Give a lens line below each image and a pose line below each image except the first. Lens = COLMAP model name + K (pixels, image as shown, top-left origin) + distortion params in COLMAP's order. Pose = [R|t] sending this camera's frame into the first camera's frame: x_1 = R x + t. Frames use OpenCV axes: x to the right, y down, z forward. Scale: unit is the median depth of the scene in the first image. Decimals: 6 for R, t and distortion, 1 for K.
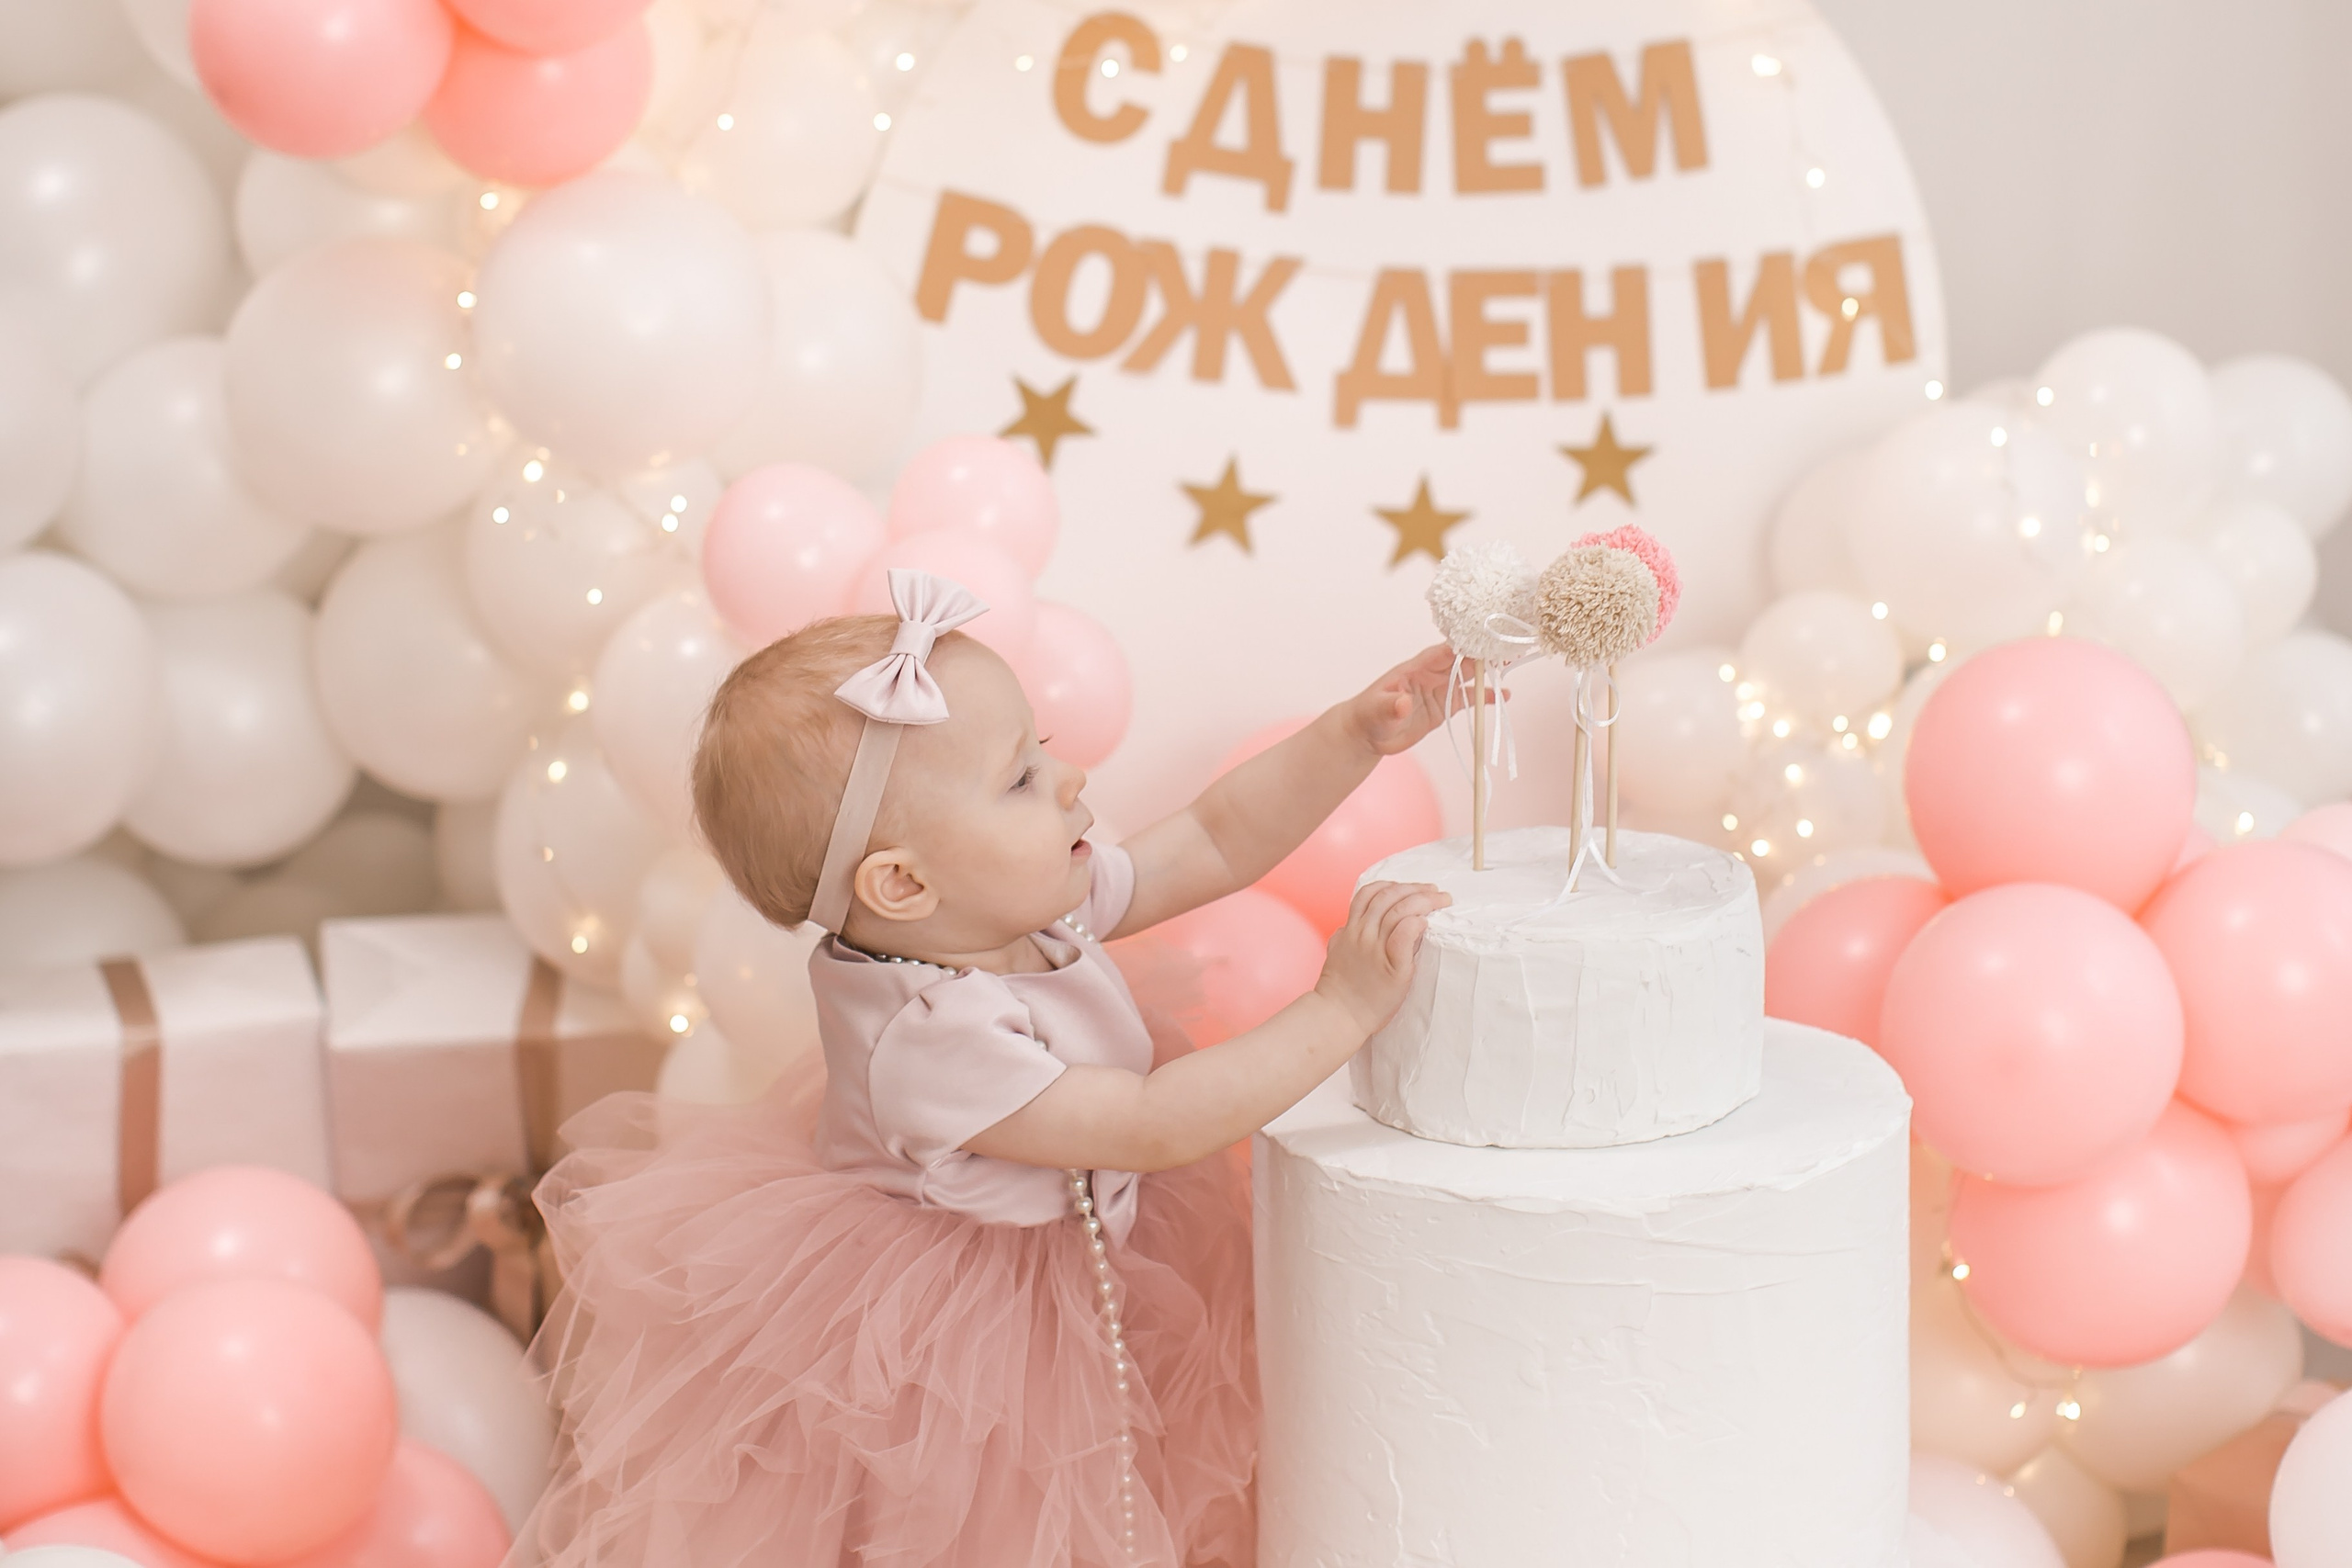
lens RADIAL K [[5353.9, 0, 1265.2], [0, 5353.9, 410.3], [0, 0, 1]] dist [-0.238130, 0.000000]
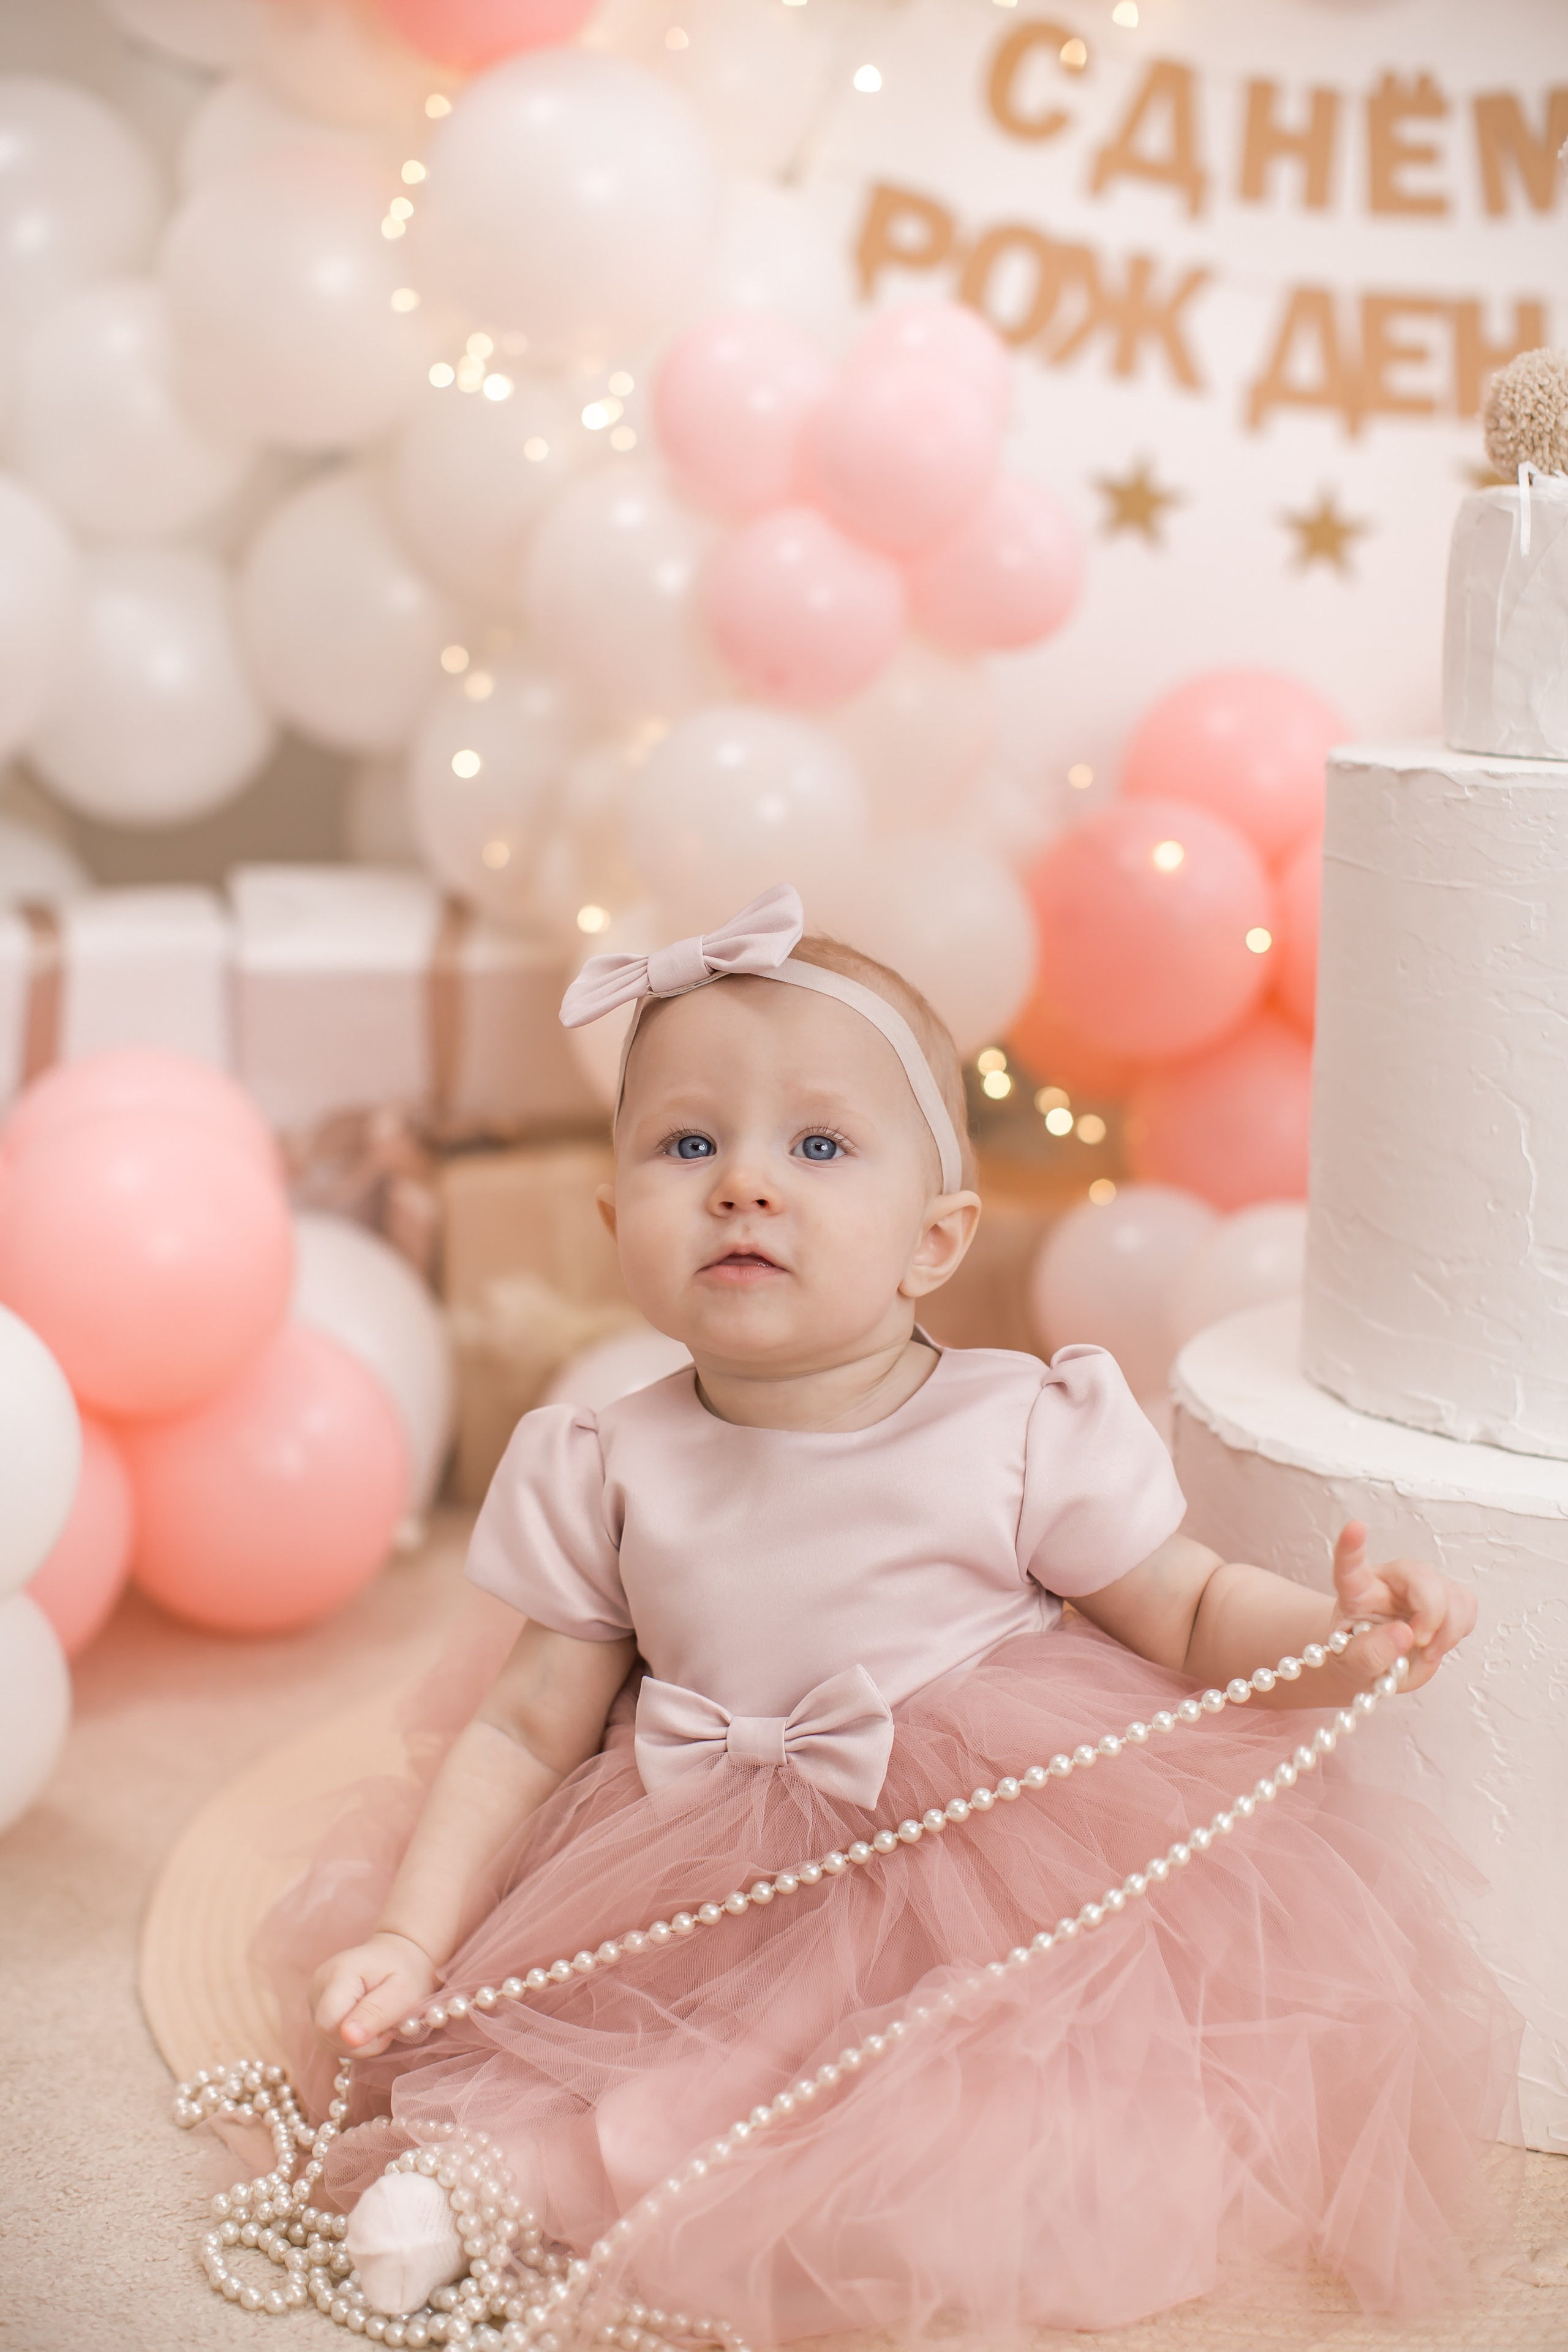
lens RADIAL K [[3538.2, 0, 722.2], [0, 3538.2, 1177.0], [0, 0, 1]] dist [-0.124033, 0.000000]
pose [[0.998721, 0.035739, -0.035774, -0.057960], [-0.035873, 0.999352, -0.003099, 0.152093], [0.035640, 0.004378, 0.999355, 0.325343]]
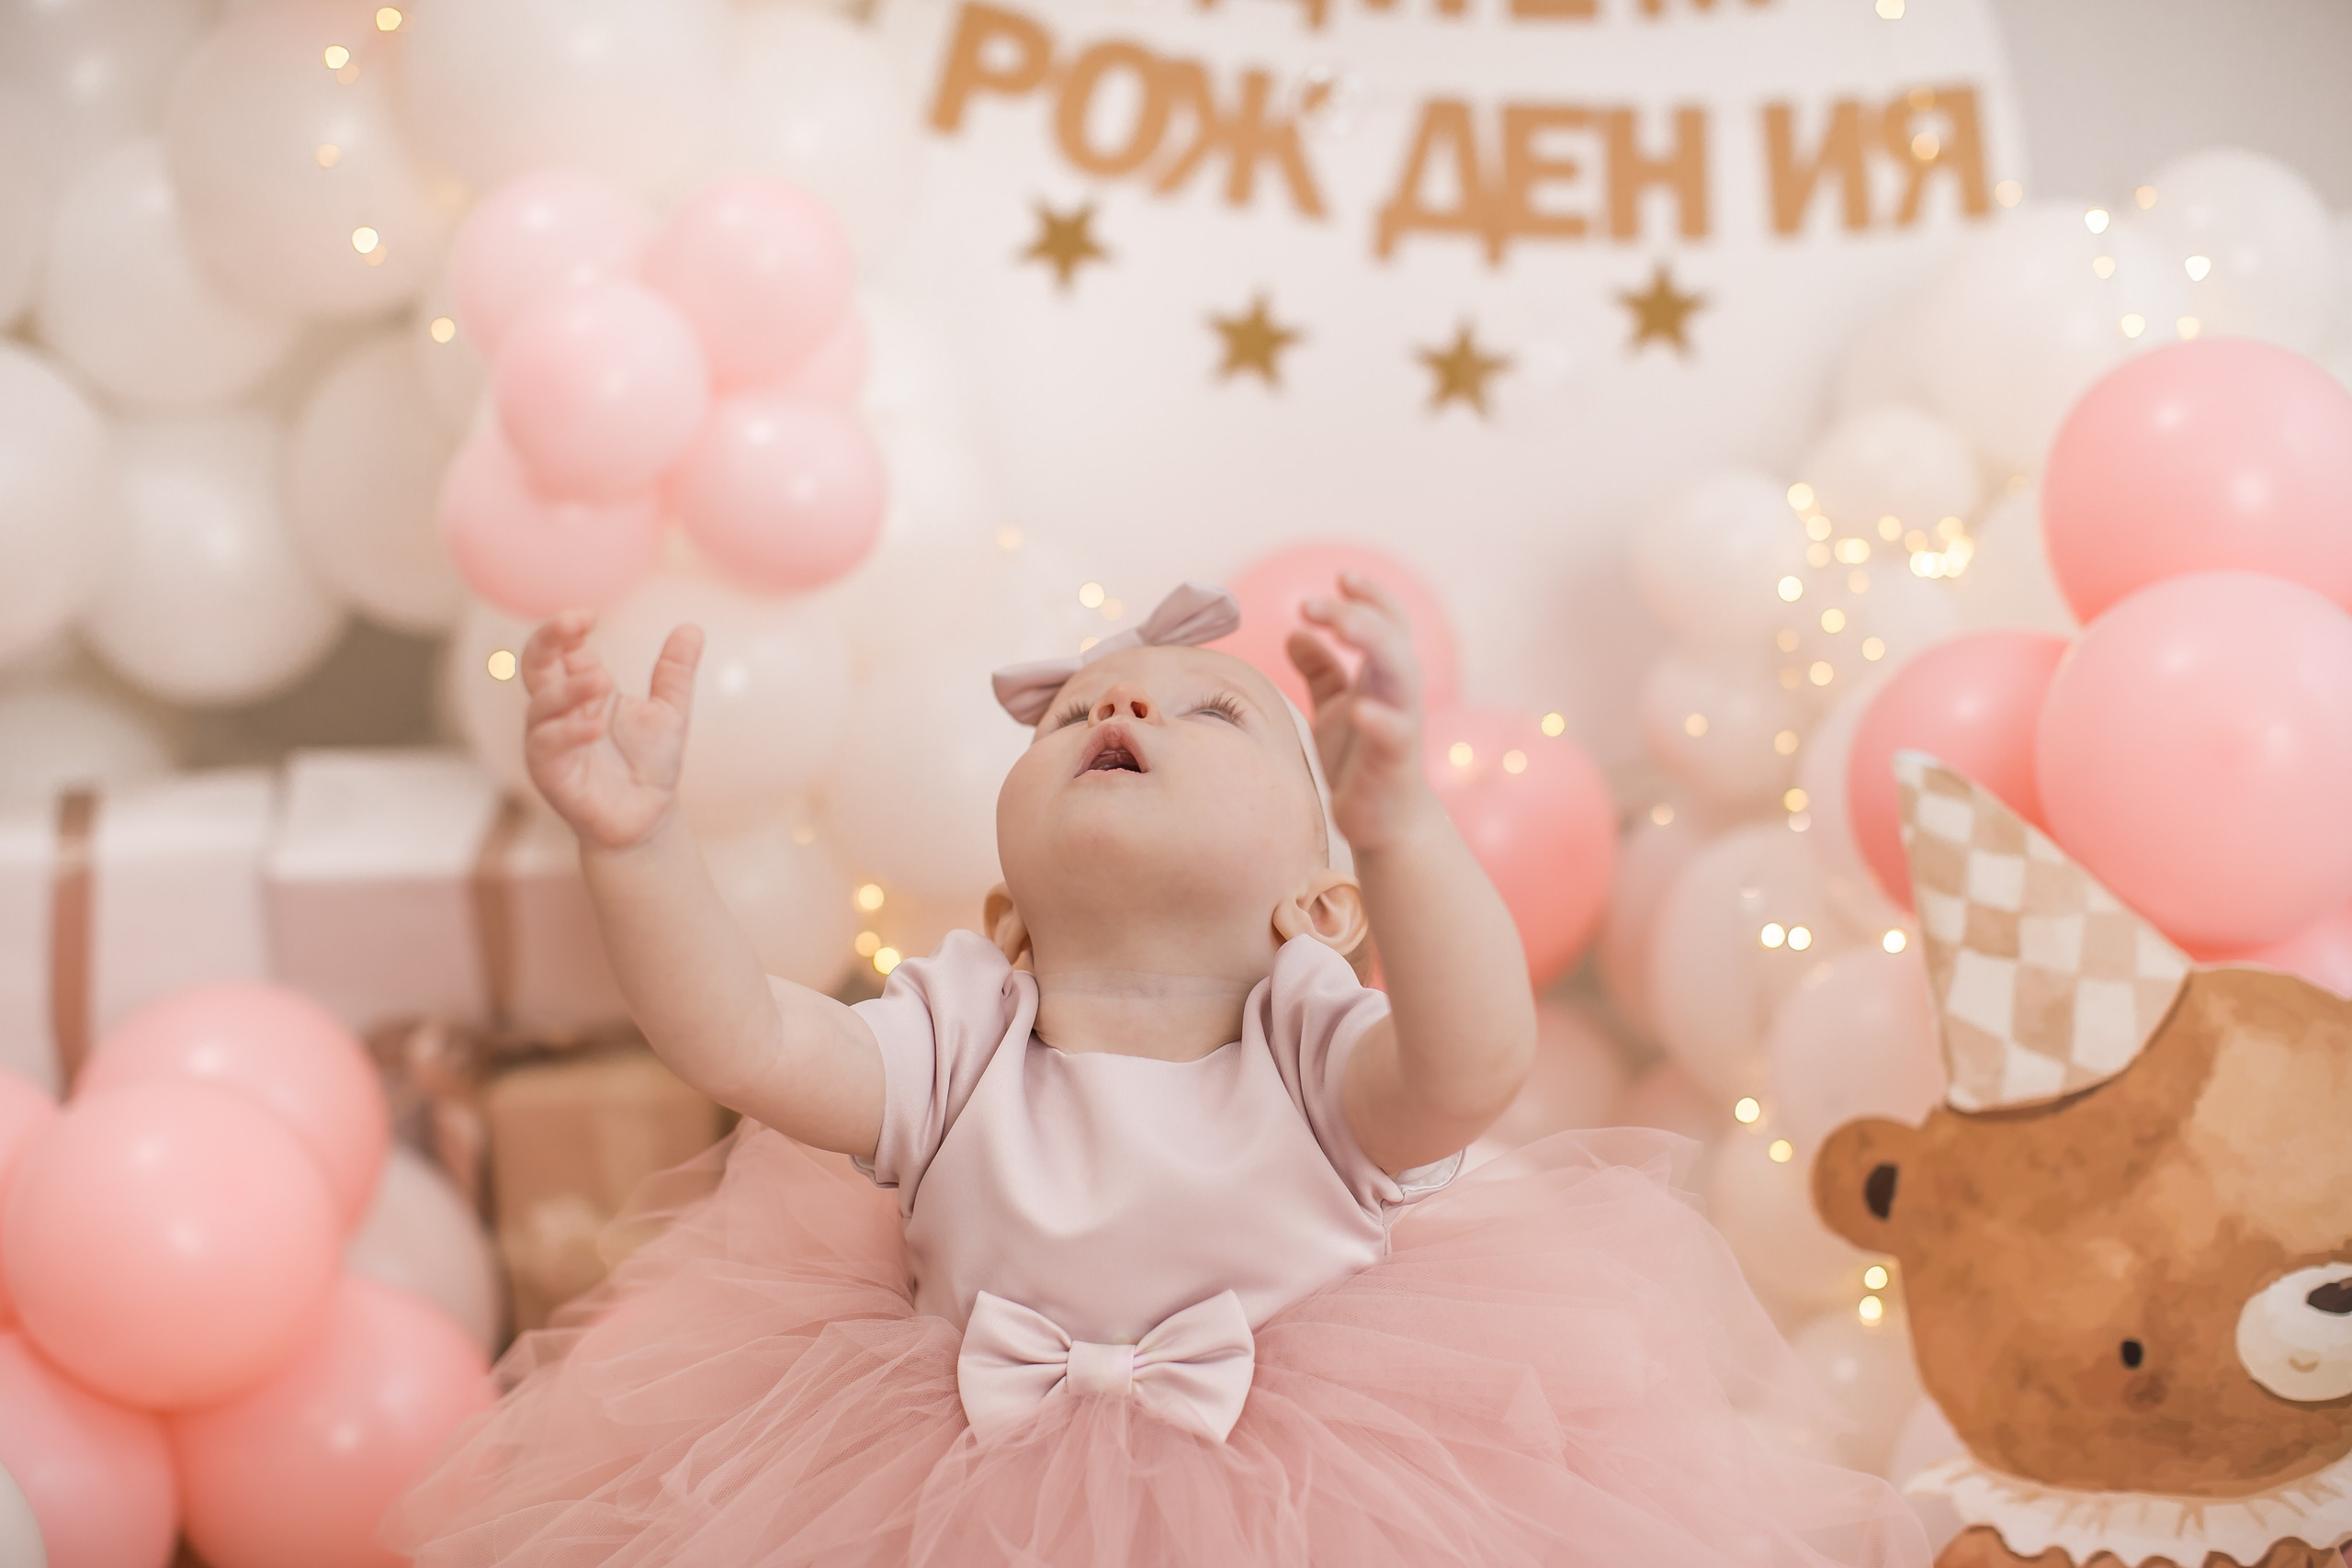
lens RADIAL K [[3537.9, 0, 1185.9], [0, 3537.9, 799.1], [0, 0, 1]] dist [-0.124033, 0.000000]
pose [[0.996444, 0.026548, -0.079964, 0.032557], [-0.026374, 0.999647, 0.003233, 0.097036], [0.080022, -0.001112, 0.996792, 0.378995]]
